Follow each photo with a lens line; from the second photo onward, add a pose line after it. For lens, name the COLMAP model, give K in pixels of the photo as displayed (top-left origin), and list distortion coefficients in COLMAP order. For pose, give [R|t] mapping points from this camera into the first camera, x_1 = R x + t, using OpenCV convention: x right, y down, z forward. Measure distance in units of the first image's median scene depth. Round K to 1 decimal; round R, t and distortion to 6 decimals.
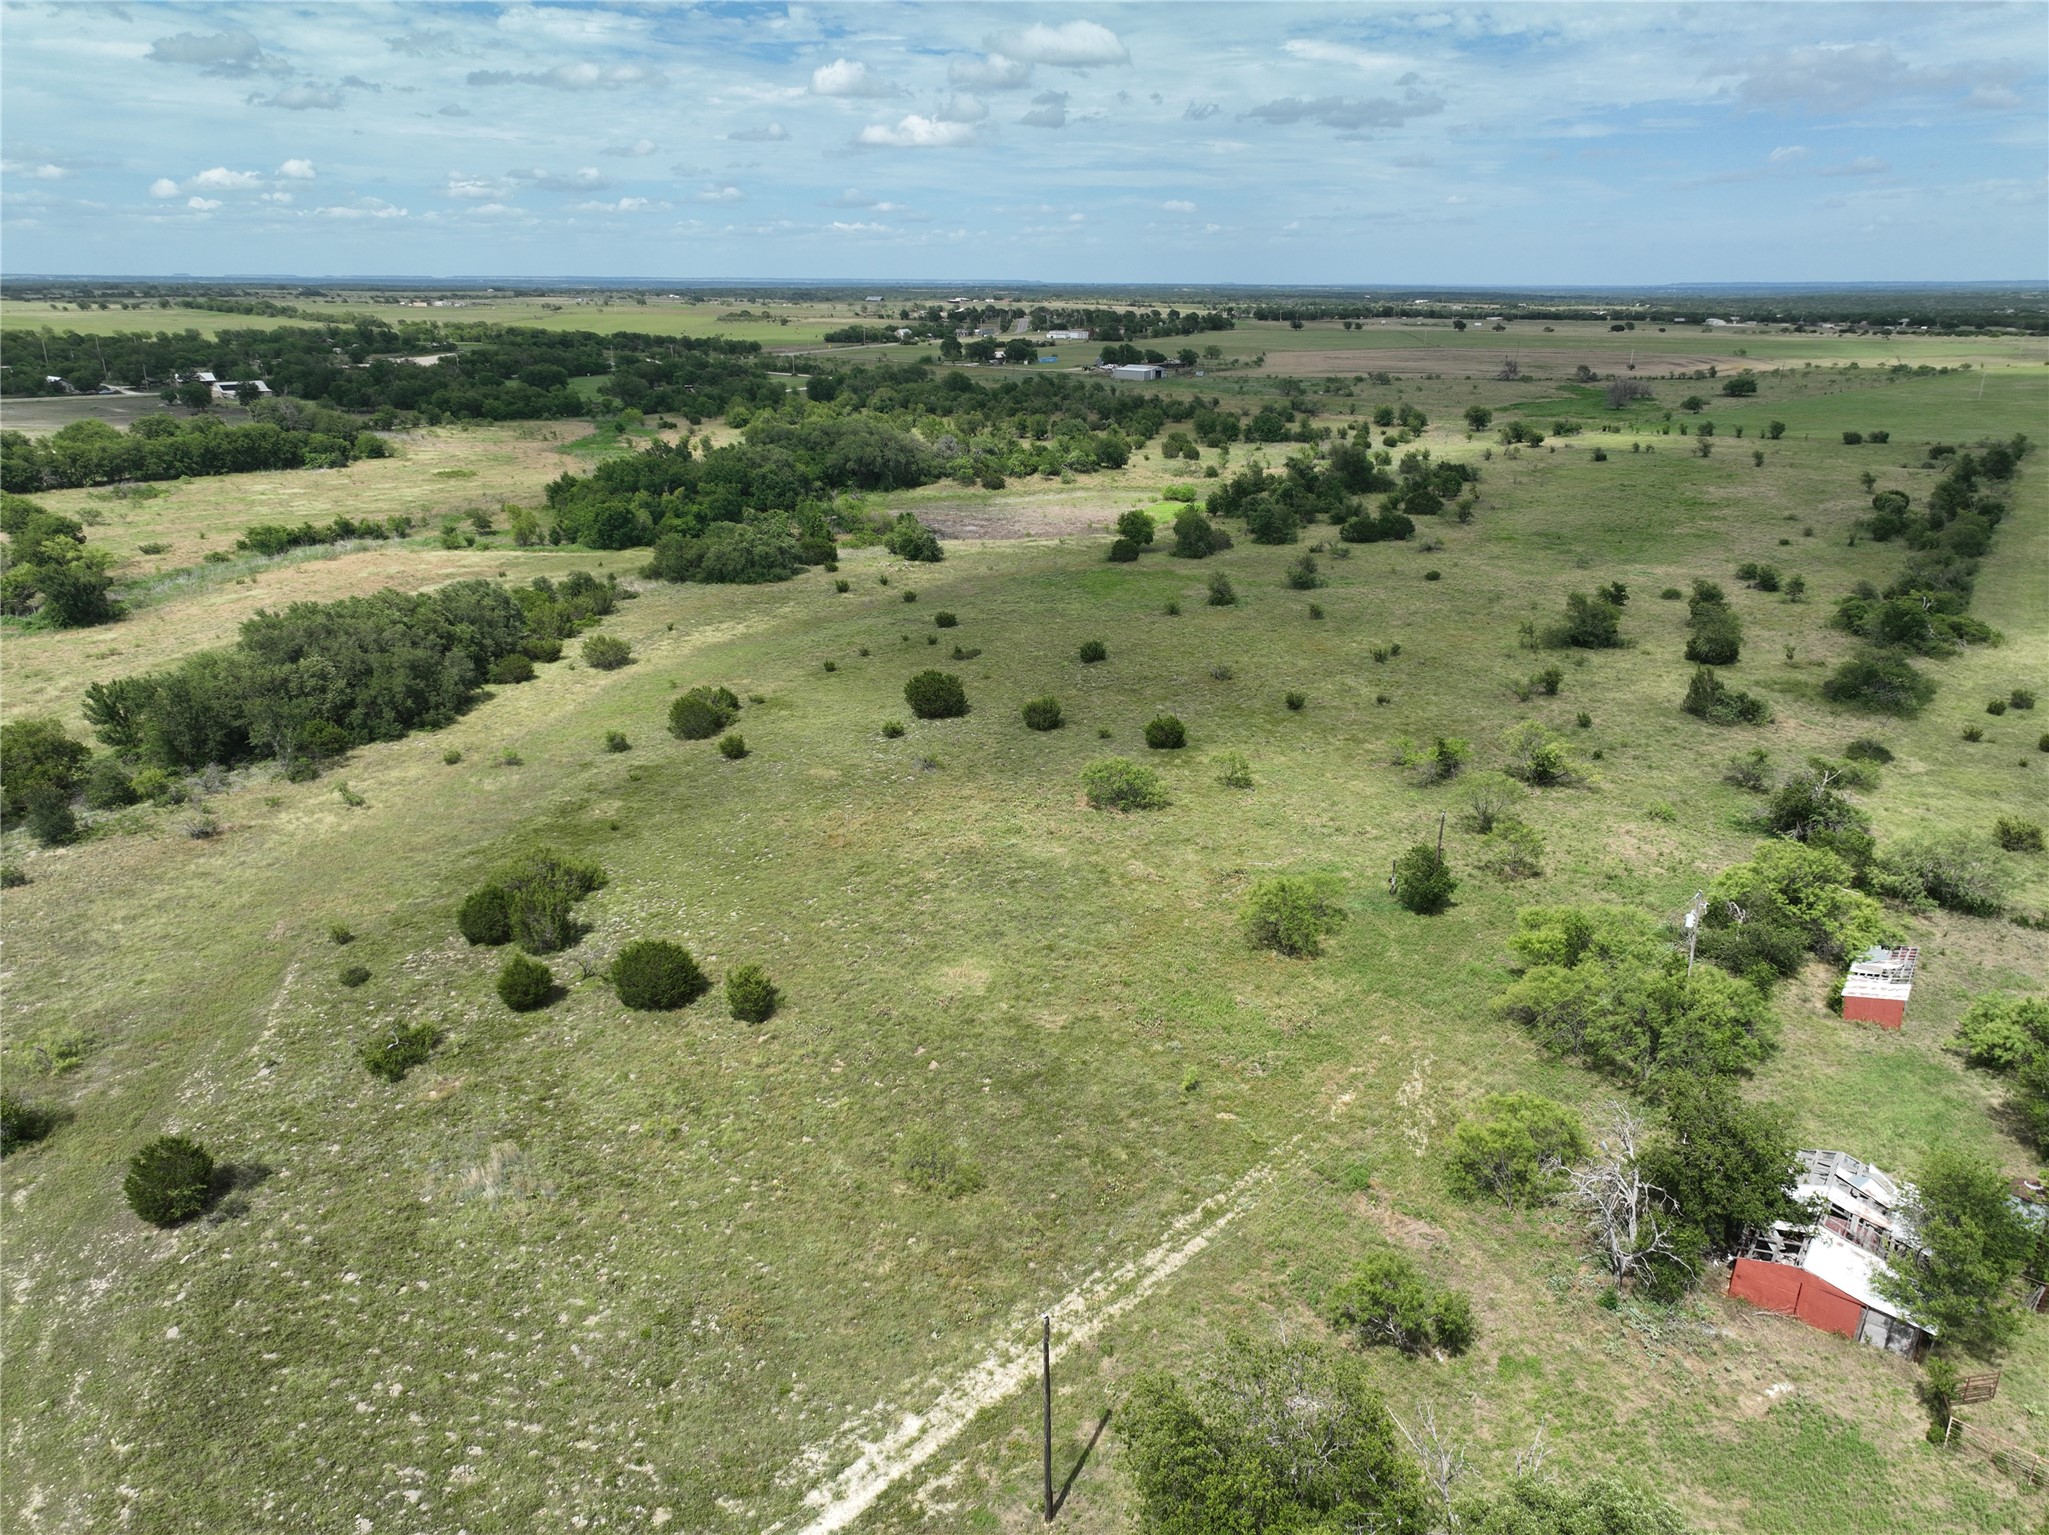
lens RADIAL K [[1429.7, 0, 1028.2], [0, 1429.7, 763.5], [0, 0, 1]] dist [-0.005584, 0.016070]
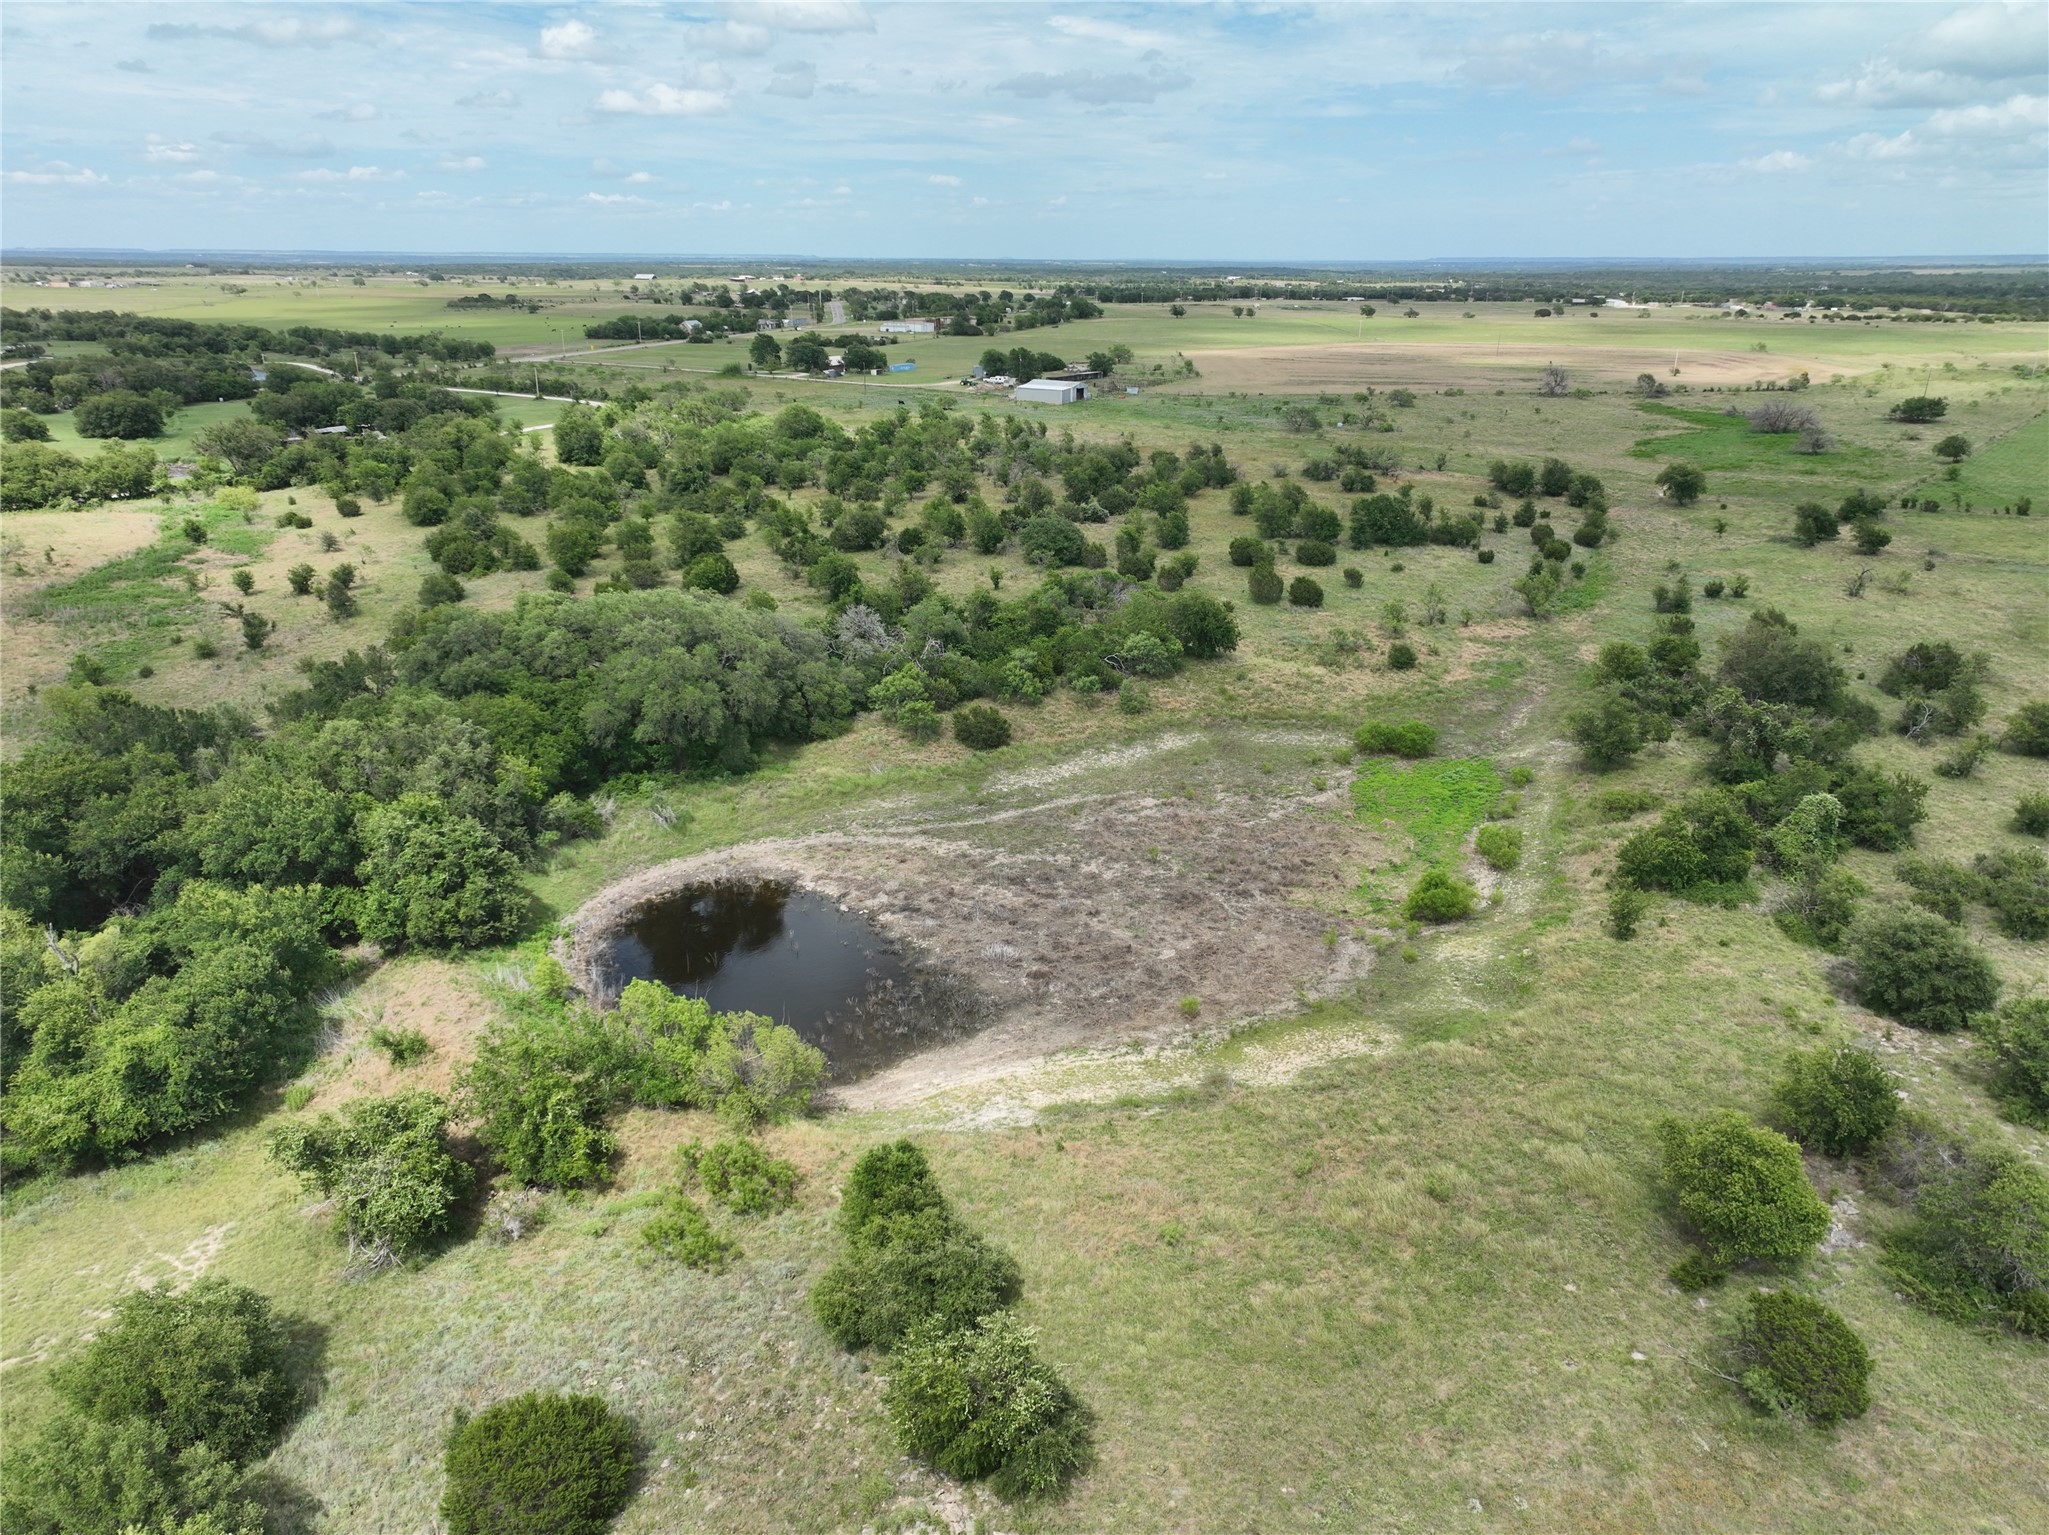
lens RADIAL K [[1429.7, 0, 998.2], [0, 1429.7, 734.6], [0, 0, 1]] dist [-0.005584, 0.016070]
pose [[0.991385, -0.041248, 0.124319, -0.045282], [0.041516, 0.999138, 0.000432, -0.120030], [-0.124230, 0.004733, 0.992242, 0.350200]]
